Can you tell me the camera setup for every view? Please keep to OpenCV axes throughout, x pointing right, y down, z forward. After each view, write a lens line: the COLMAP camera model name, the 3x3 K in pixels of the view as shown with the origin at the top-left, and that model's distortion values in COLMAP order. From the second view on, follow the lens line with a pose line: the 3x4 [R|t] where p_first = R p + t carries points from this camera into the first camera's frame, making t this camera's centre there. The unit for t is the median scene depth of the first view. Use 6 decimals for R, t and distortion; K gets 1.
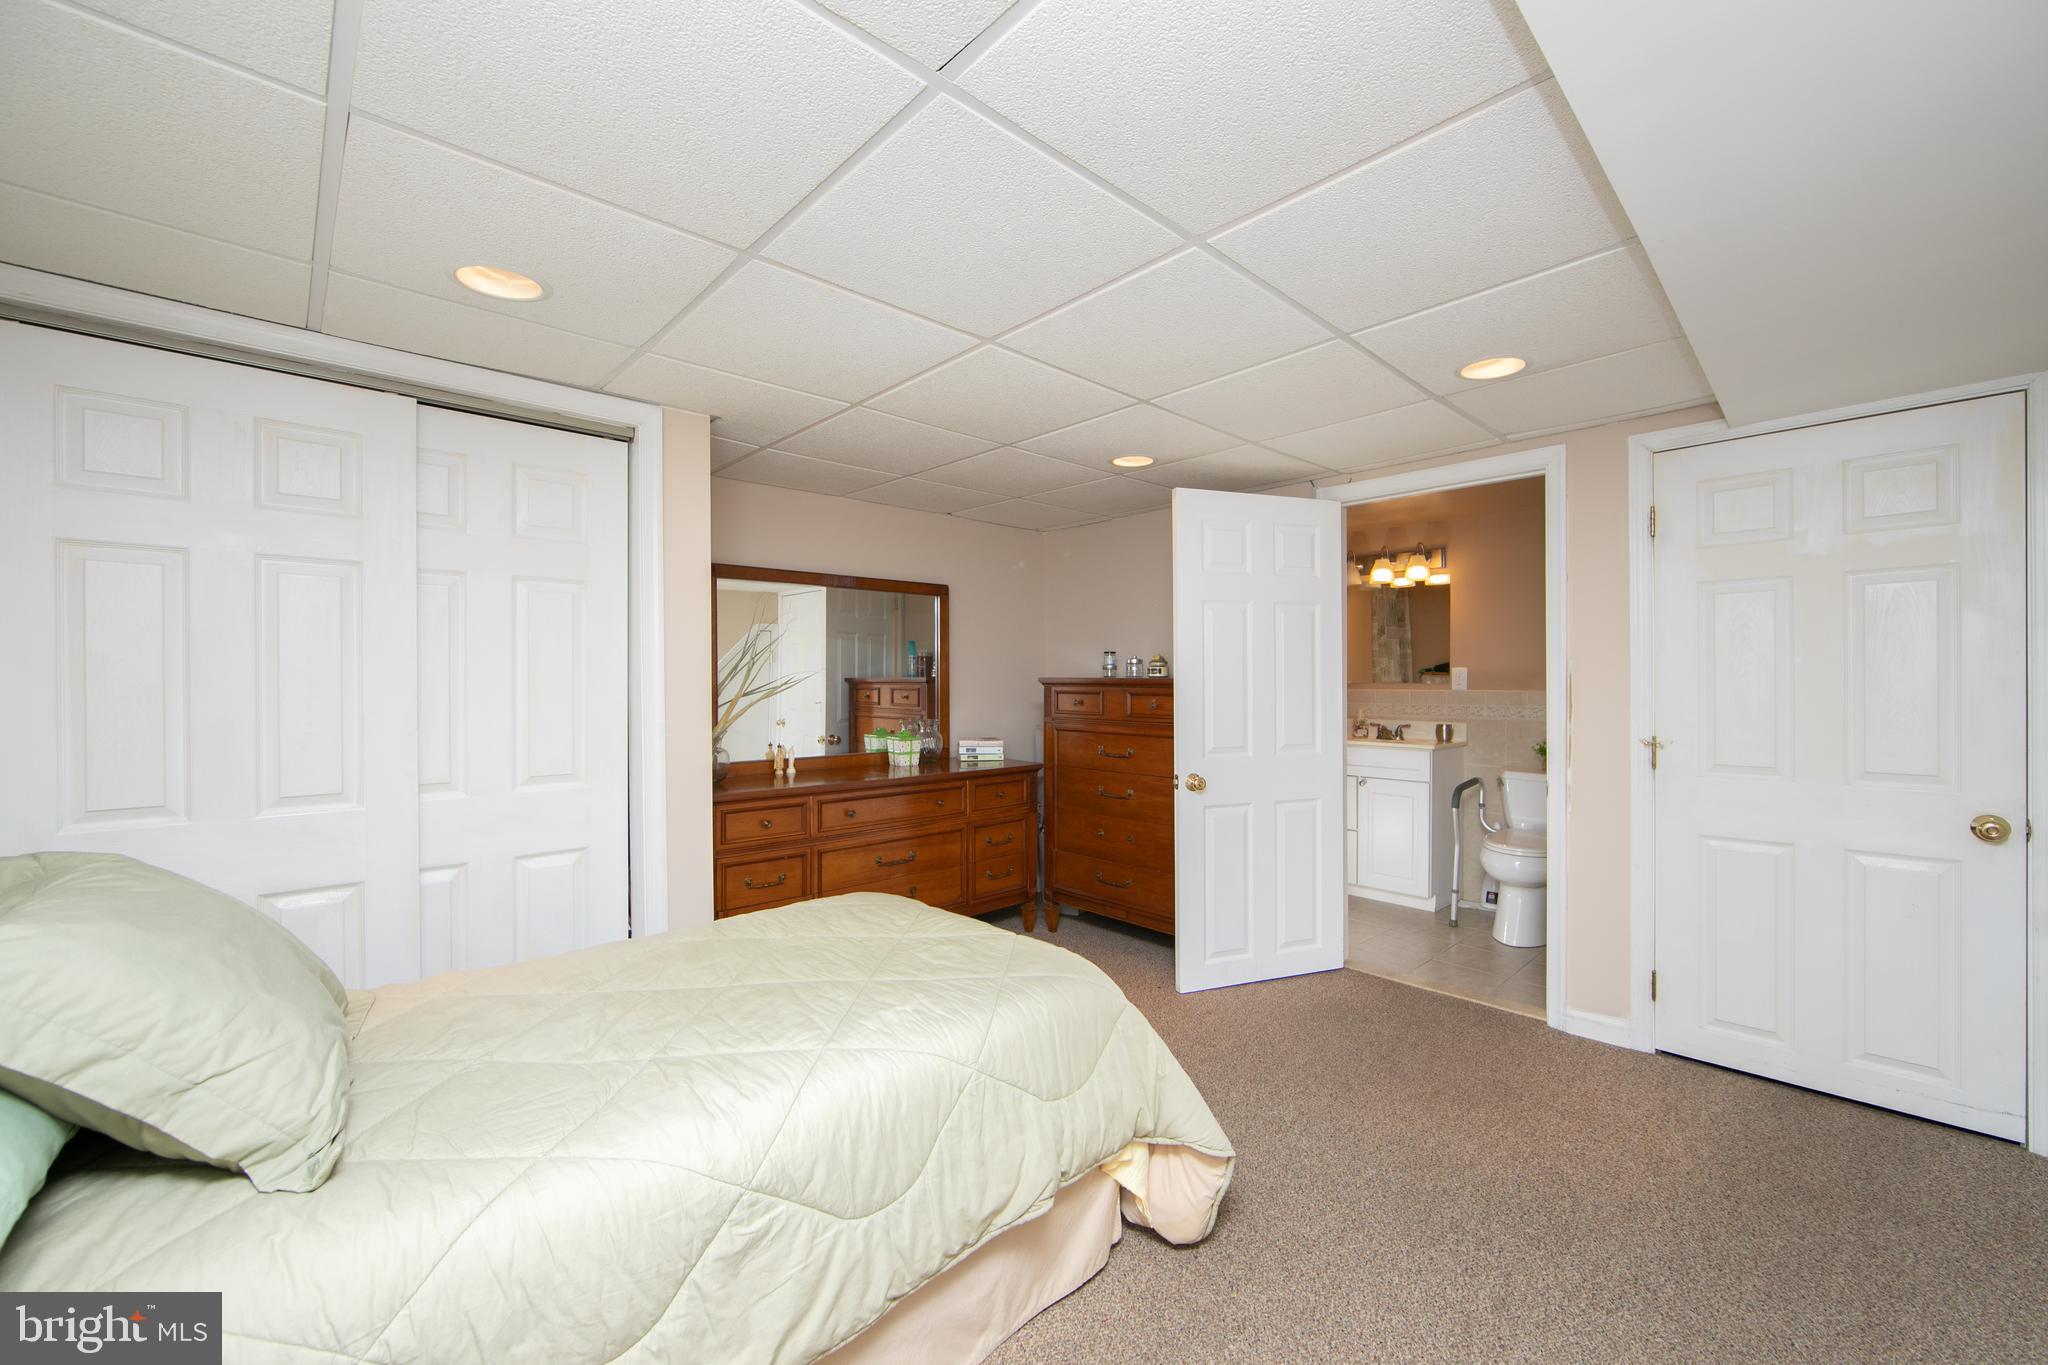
lens RADIAL K [[807.6, 0, 1031.3], [0, 807.6, 683.0], [0, 0, 1]] dist [-0.008426, 0.000425]
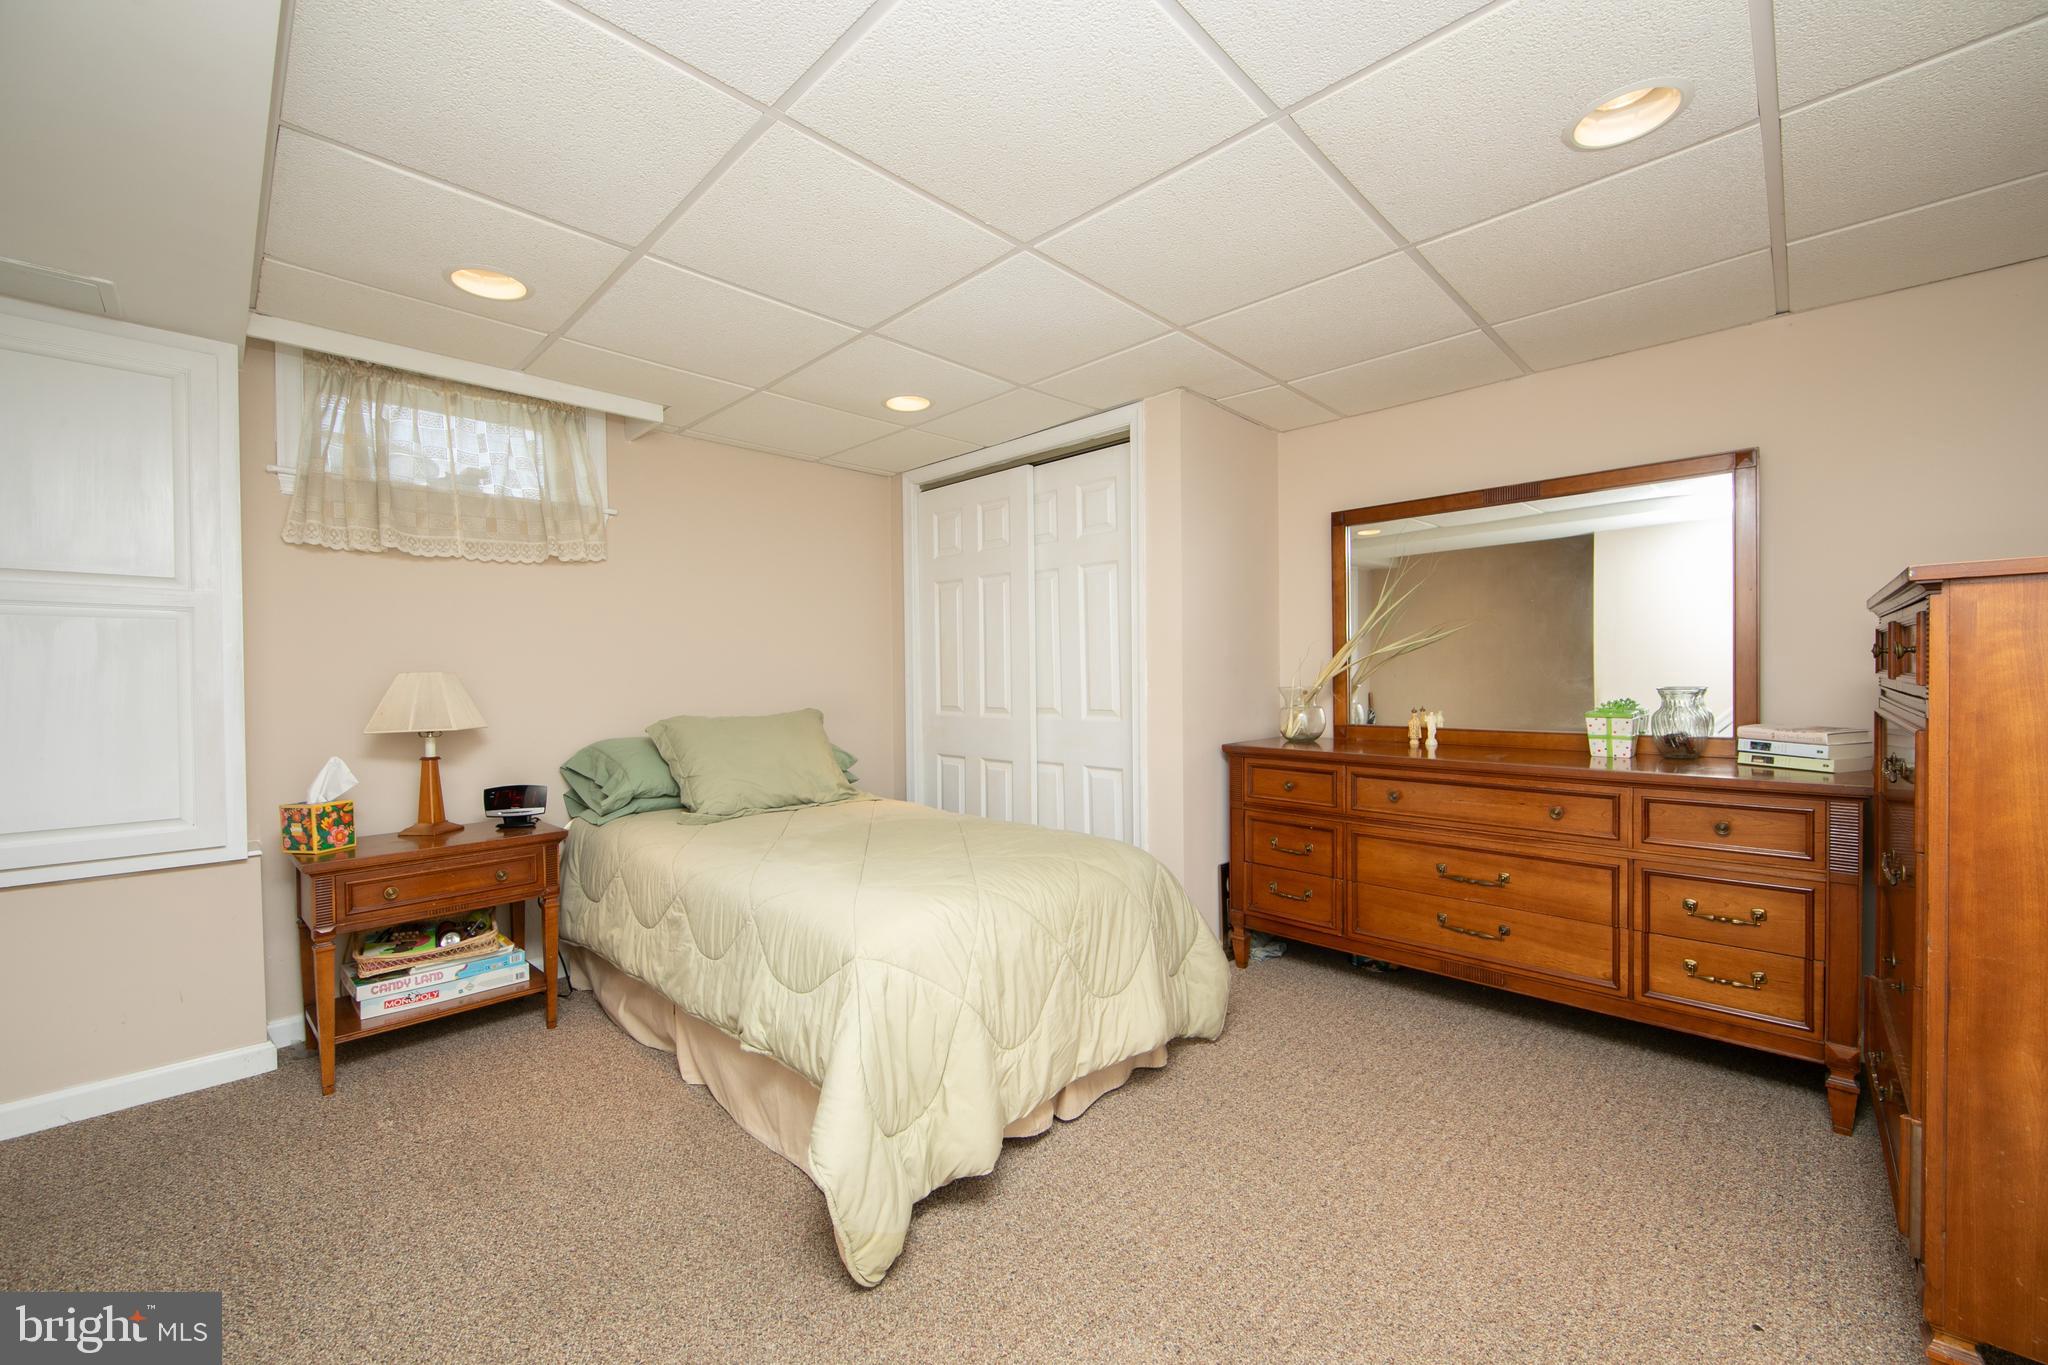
lens RADIAL K [[807.6, 0, 1031.3], [0, 807.6, 683.0], [0, 0, 1]] dist [-0.008426, 0.000425]
pose [[0.049140, 0.014791, -0.998682, 0.520859], [0.009404, 0.999839, 0.015271, 0.033339], [0.998748, -0.010142, 0.048993, 0.576269]]
